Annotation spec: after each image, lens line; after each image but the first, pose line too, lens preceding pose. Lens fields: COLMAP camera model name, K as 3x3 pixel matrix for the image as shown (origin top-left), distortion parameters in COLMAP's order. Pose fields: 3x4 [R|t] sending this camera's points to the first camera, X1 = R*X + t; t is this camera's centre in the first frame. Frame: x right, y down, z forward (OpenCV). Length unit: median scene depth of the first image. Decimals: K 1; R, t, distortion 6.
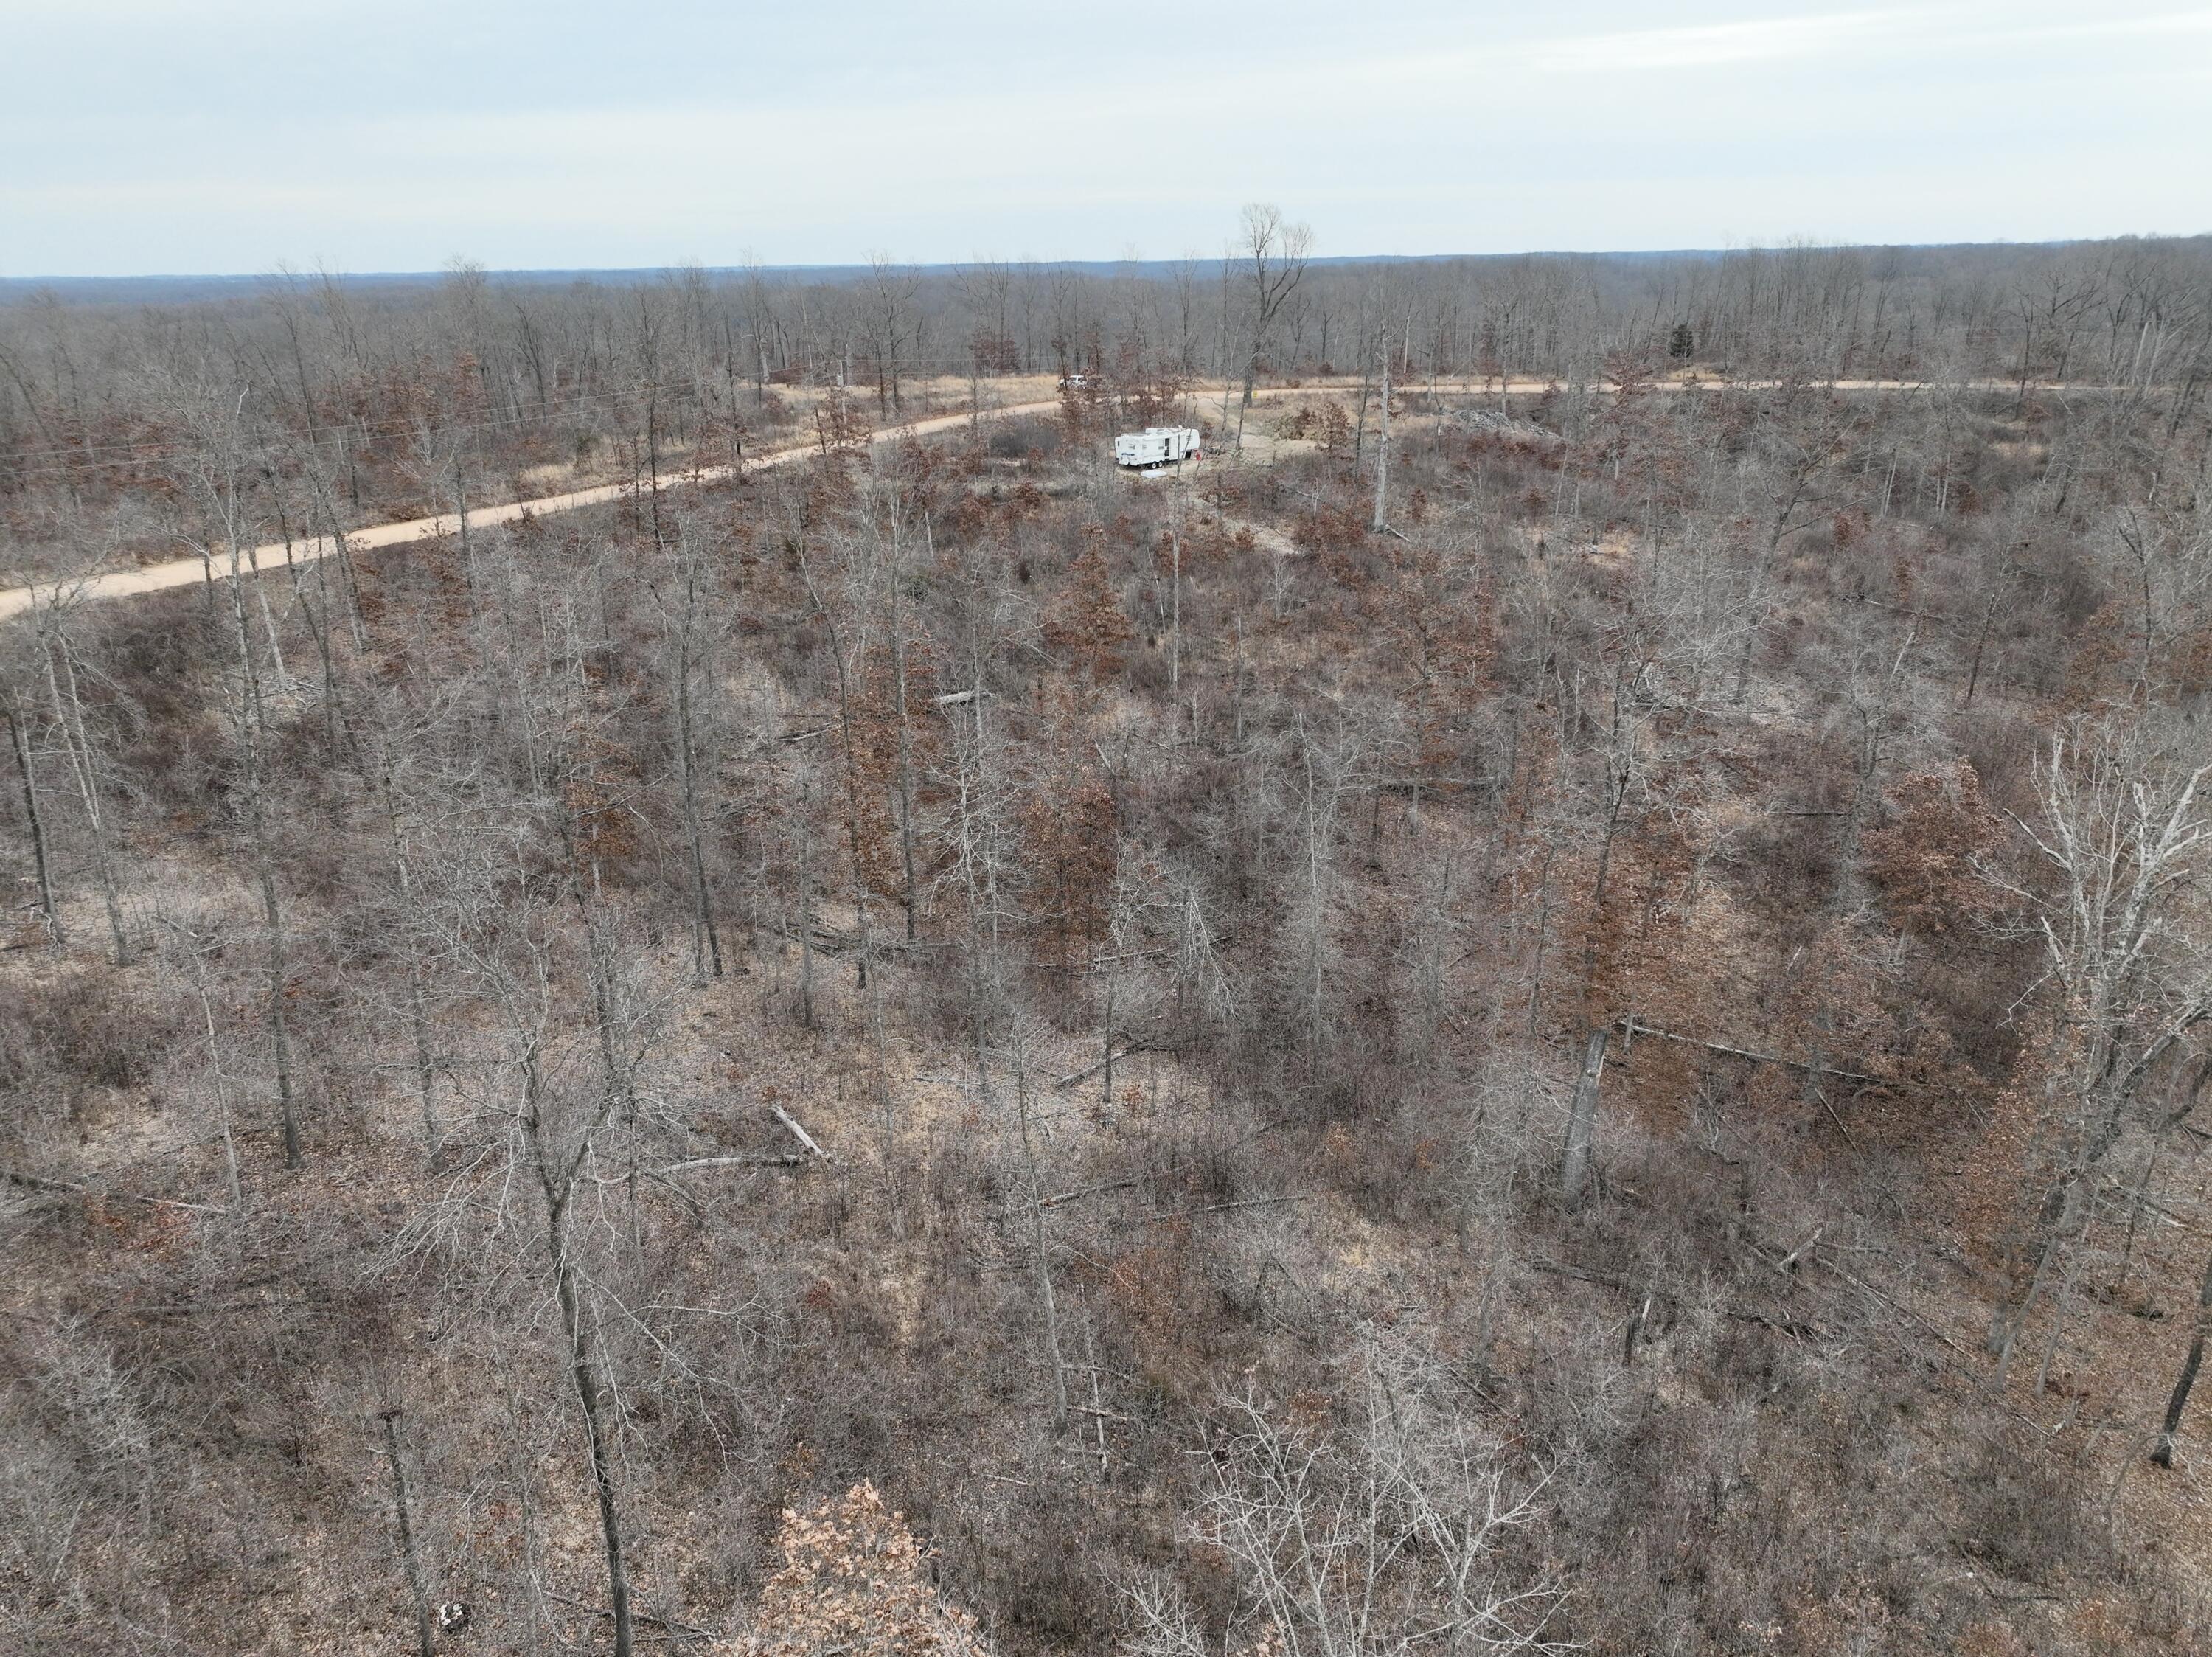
lens RADIAL K [[1560.7, 0, 1106.0], [0, 1560.7, 828.5], [0, 0, 1]] dist [-0.005894, 0.026149]
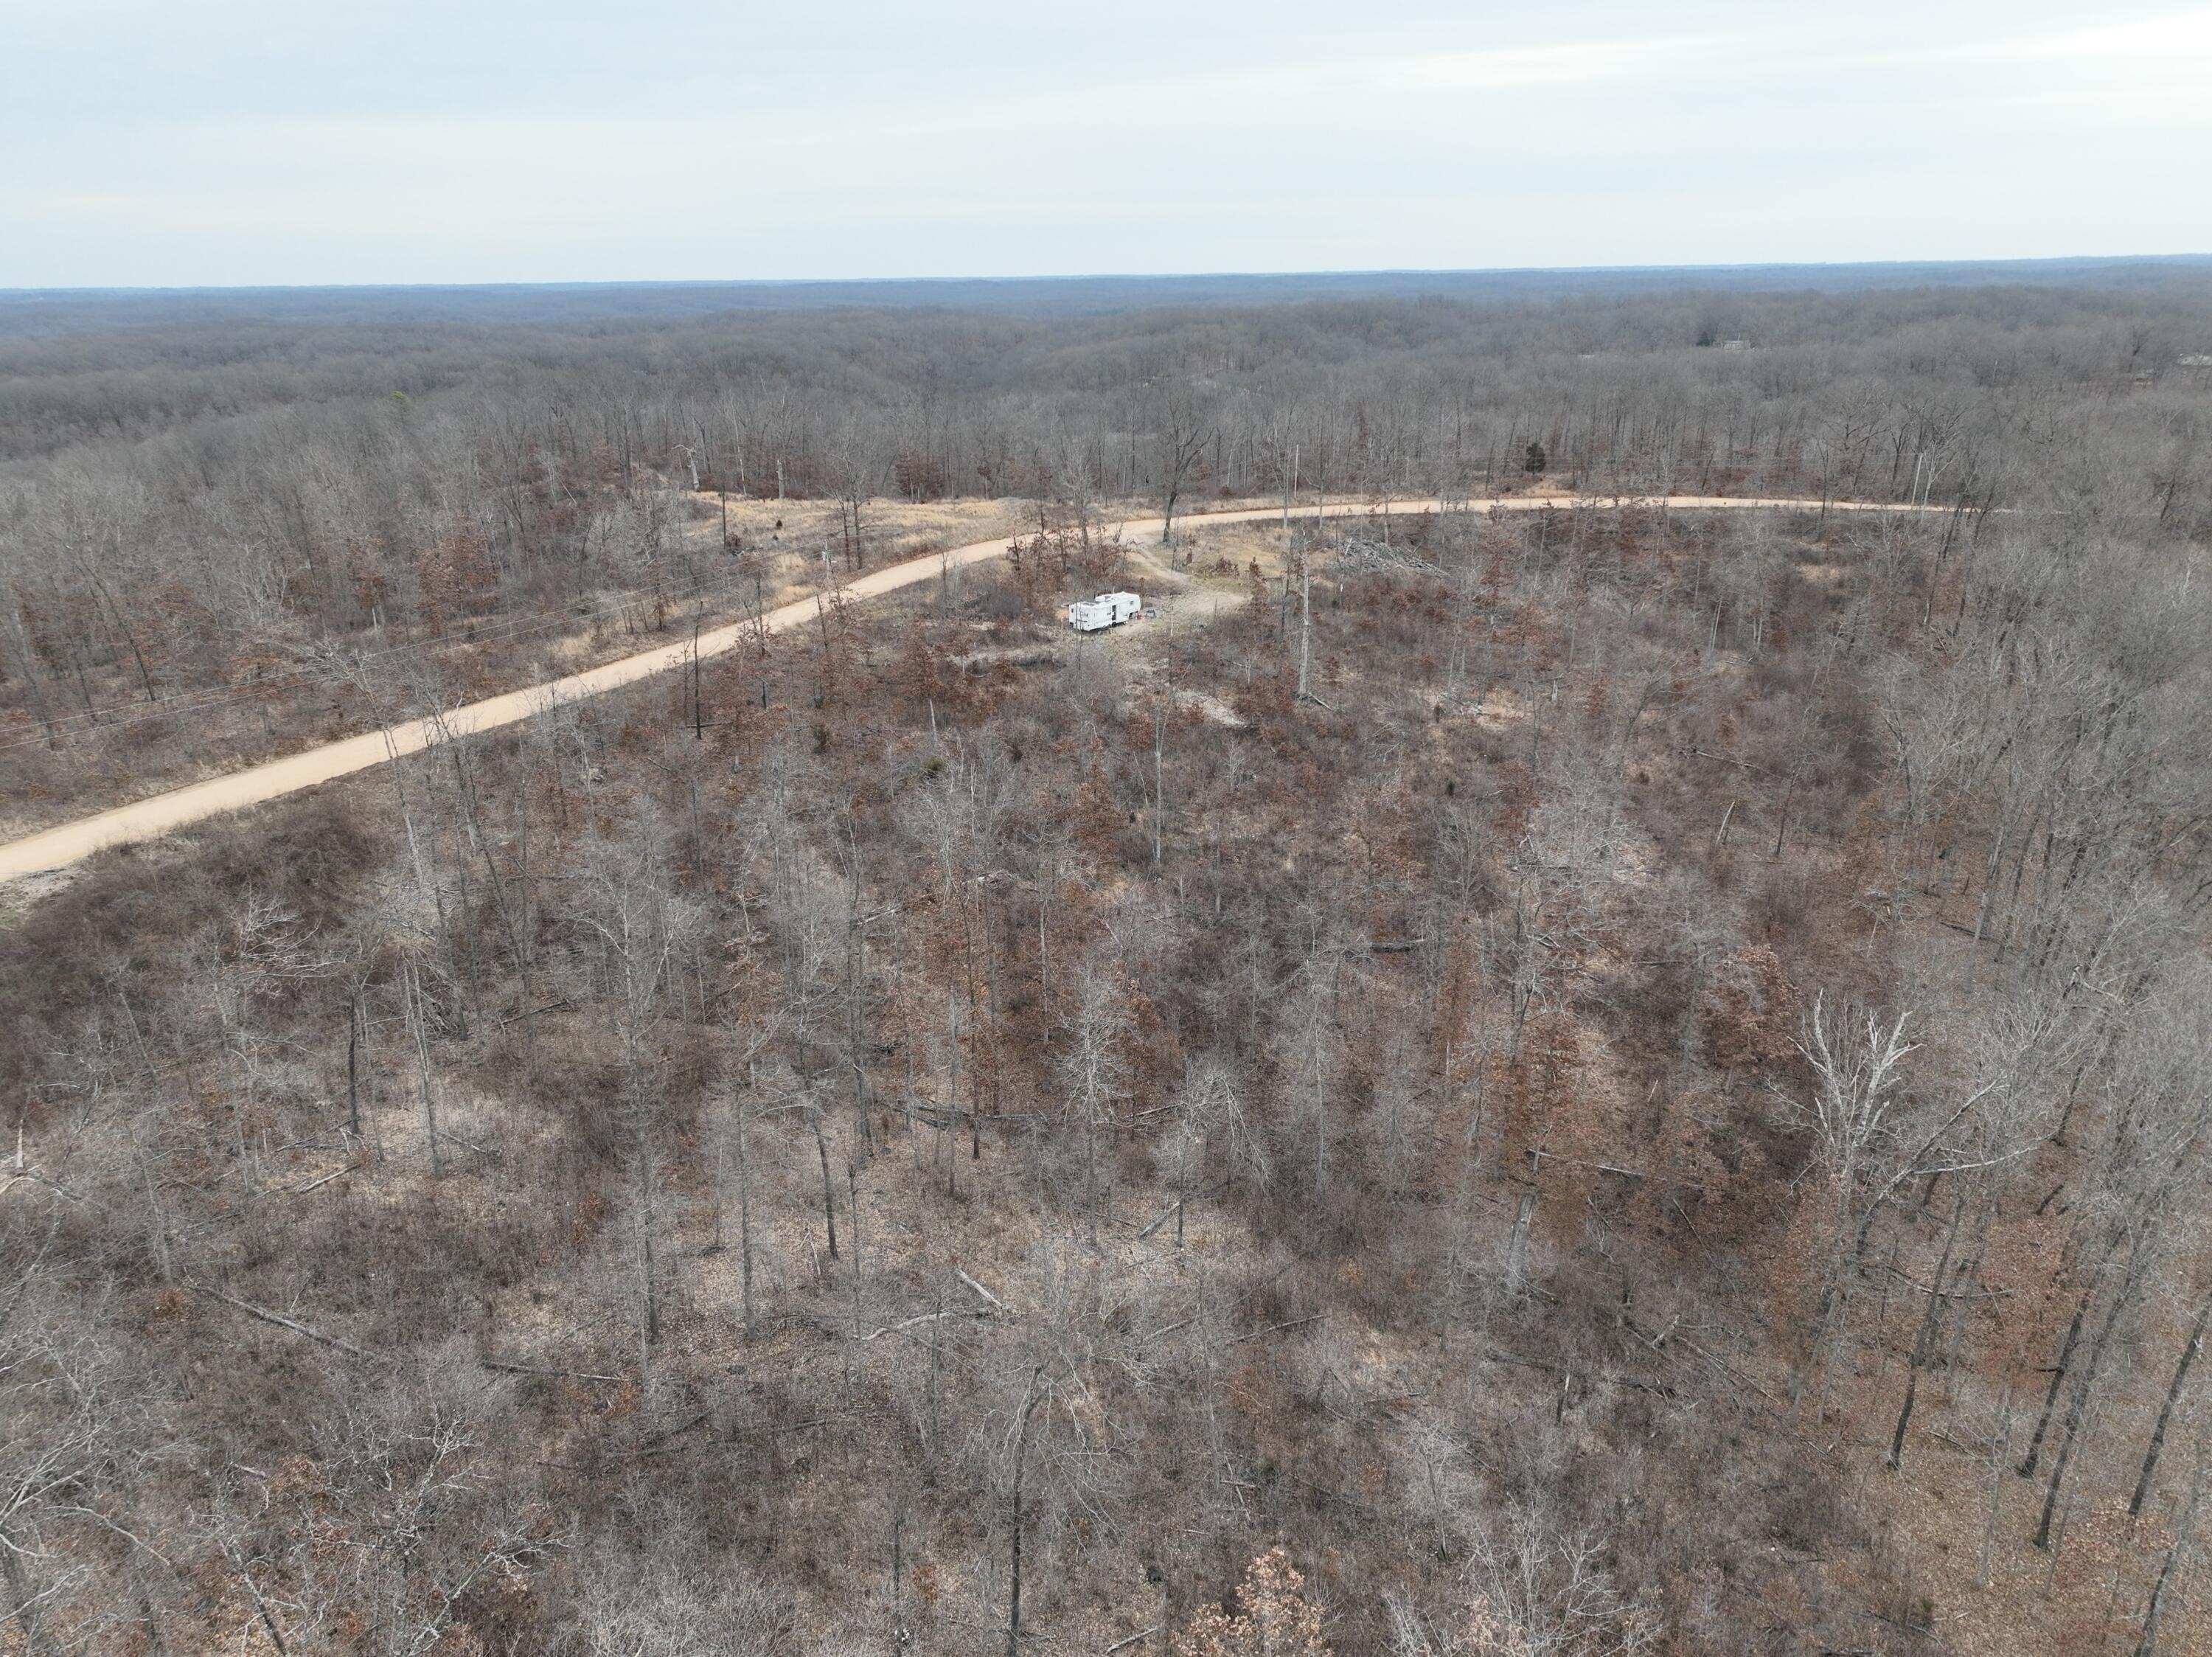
lens RADIAL K [[1560.7, 0, 1106.0], [0, 1560.7, 828.5], [0, 0, 1]] dist [-0.005894, 0.026149]
pose [[0.996053, -0.028080, 0.084202, -0.152993], [0.028727, 0.999566, -0.006482, -0.169705], [-0.083983, 0.008876, 0.996428, -0.341619]]
